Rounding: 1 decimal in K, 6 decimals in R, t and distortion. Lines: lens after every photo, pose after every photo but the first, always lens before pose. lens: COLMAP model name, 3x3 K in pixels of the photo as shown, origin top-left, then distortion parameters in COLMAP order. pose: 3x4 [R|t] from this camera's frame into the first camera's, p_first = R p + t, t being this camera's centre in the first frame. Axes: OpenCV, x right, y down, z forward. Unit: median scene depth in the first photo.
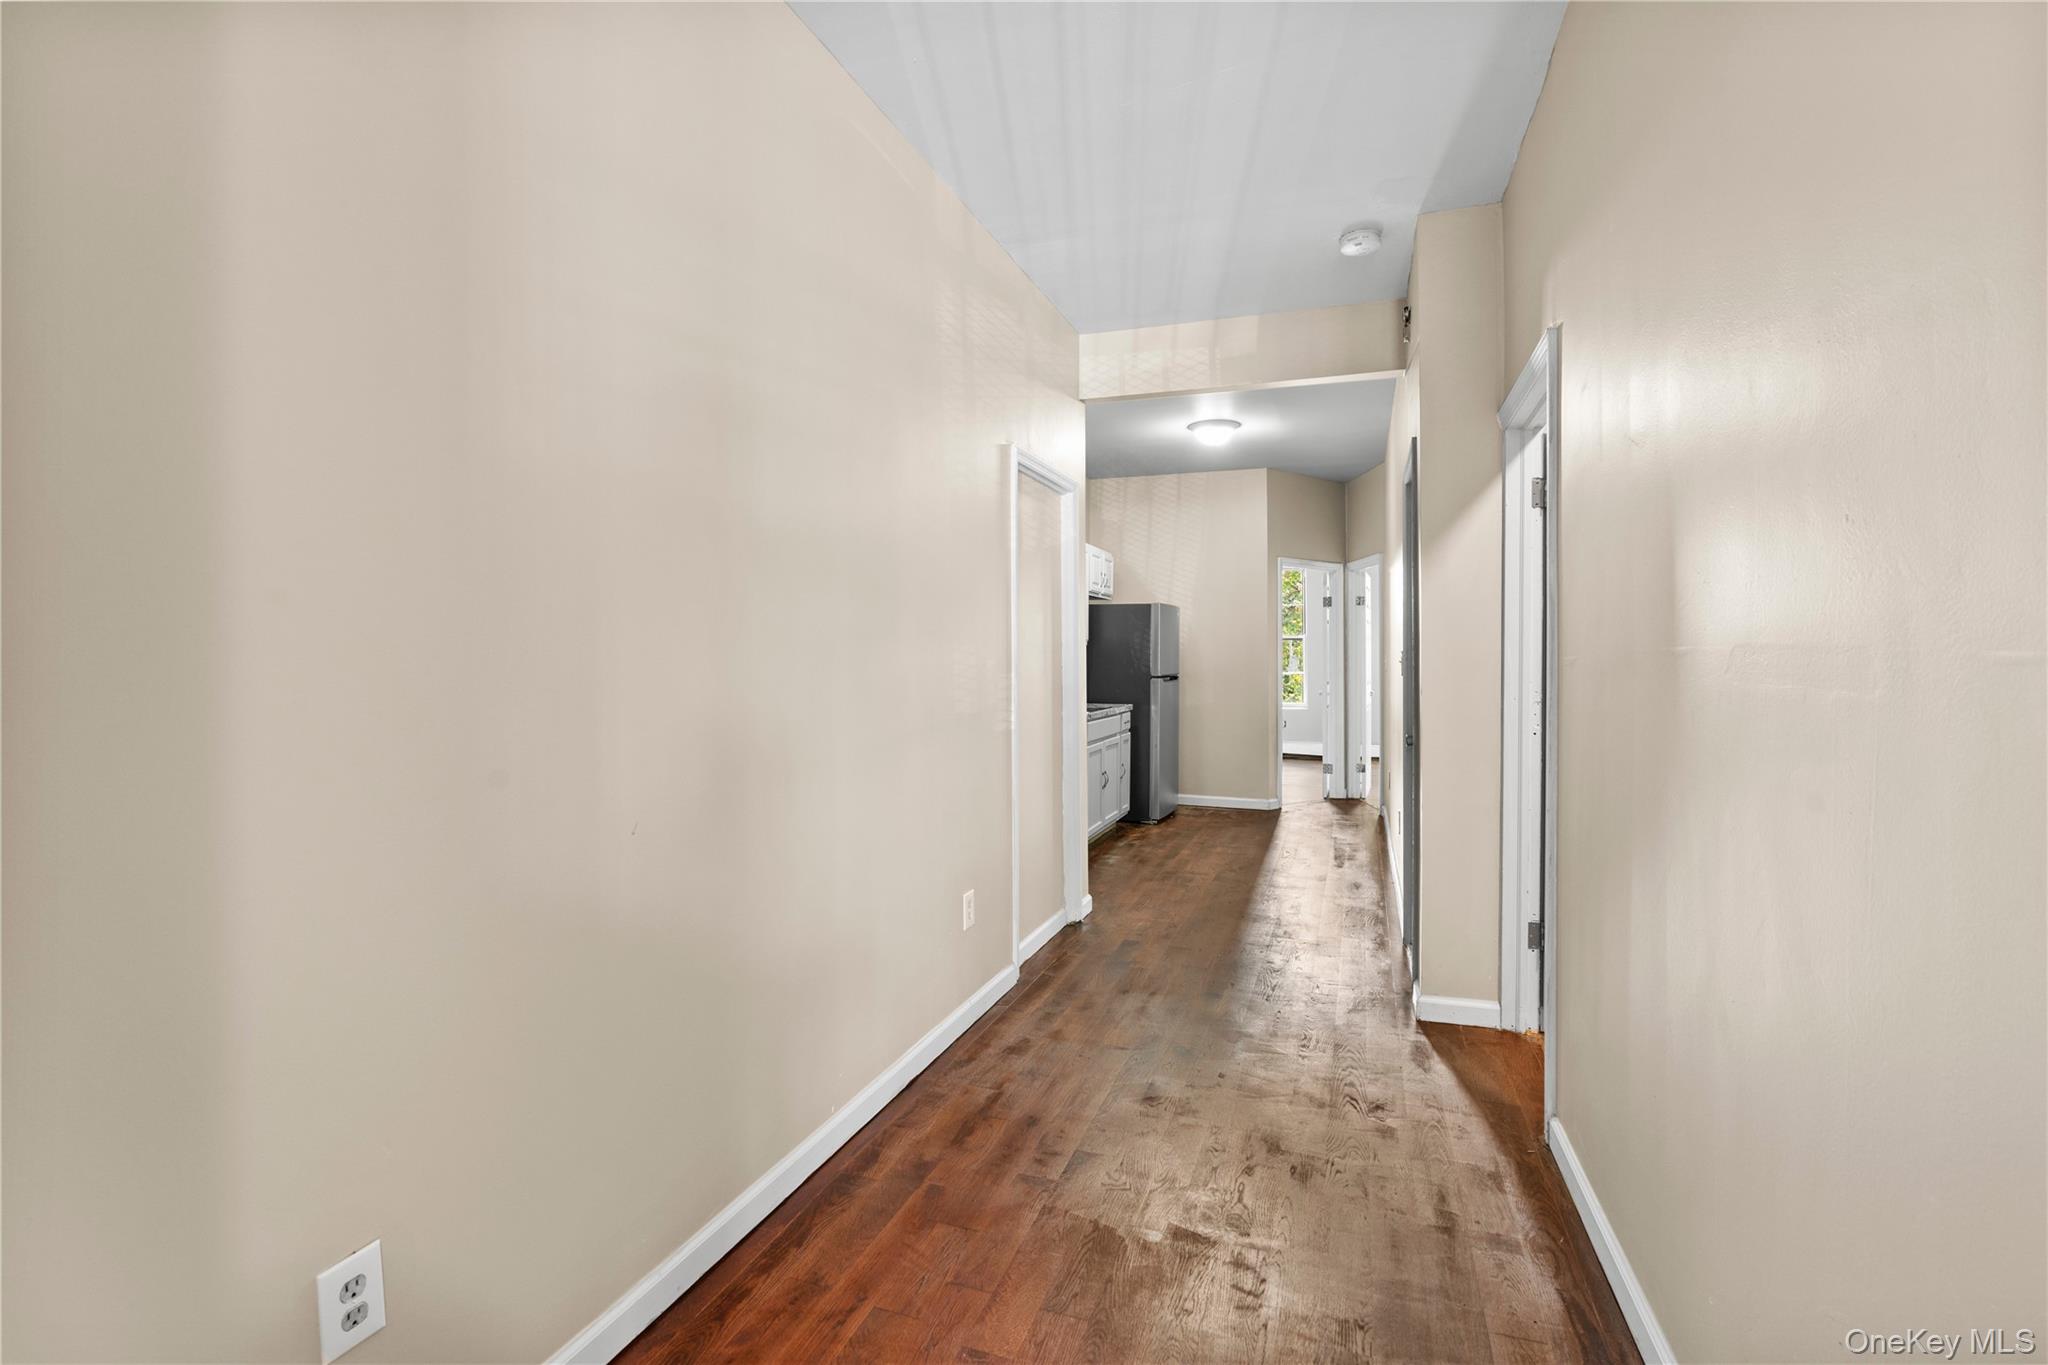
lens RADIAL K [[949.4, 0, 1019.7], [0, 949.4, 665.1], [0, 0, 1]] dist [-0.002281, -0.000273]
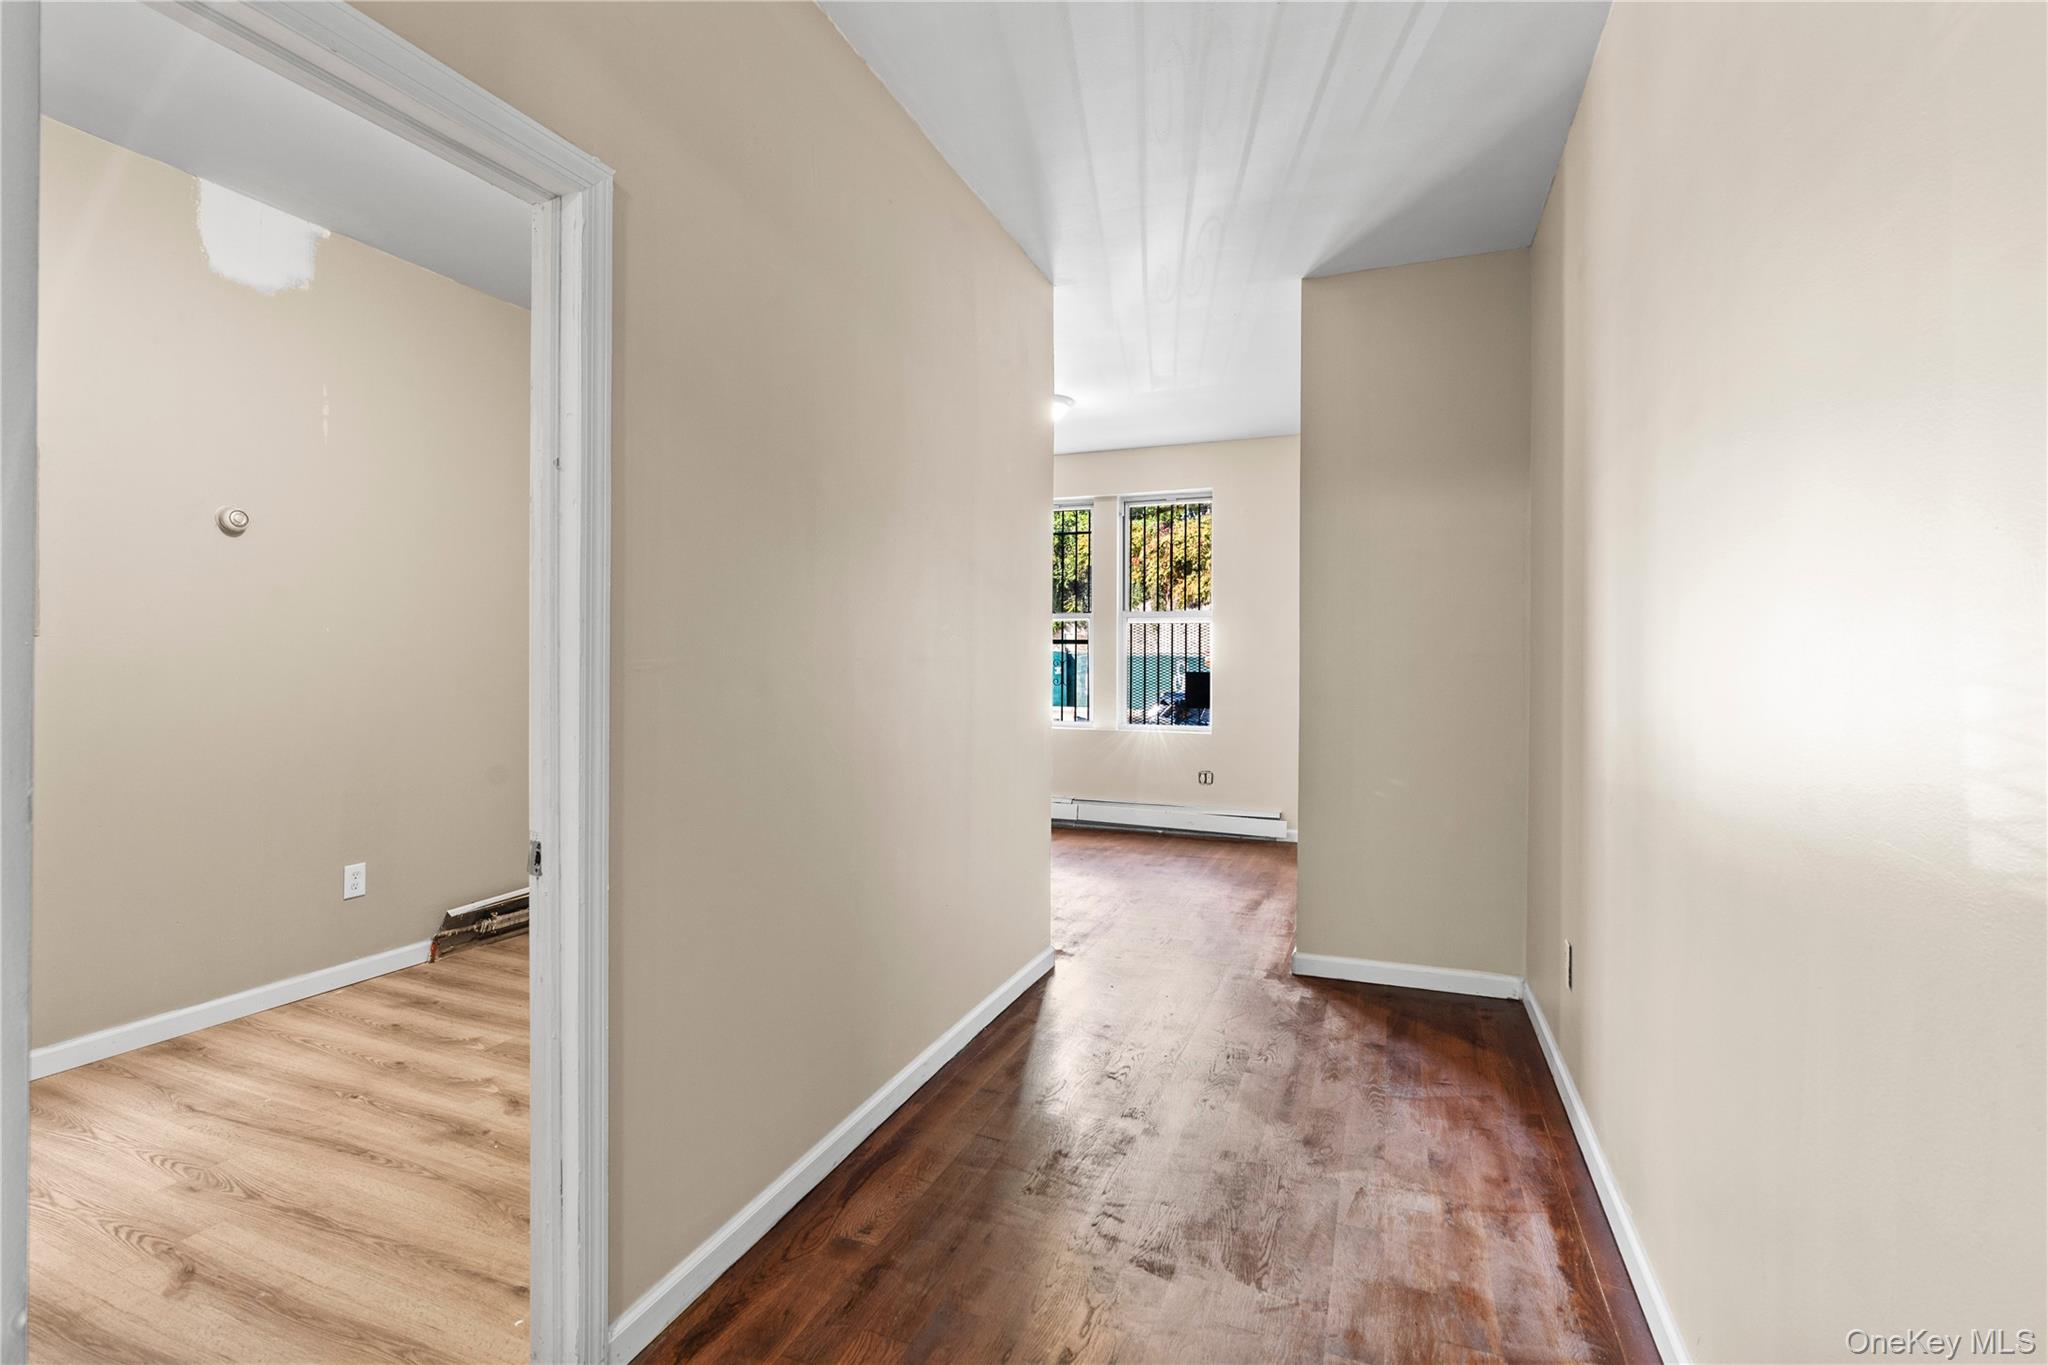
lens RADIAL K [[949.4, 0, 1019.7], [0, 949.4, 665.1], [0, 0, 1]] dist [-0.002281, -0.000273]
pose [[-0.999554, -0.001584, 0.029811, 0.302067], [-0.001509, 0.999996, 0.002540, -0.006285], [-0.029814, 0.002494, -0.999552, 2.041087]]
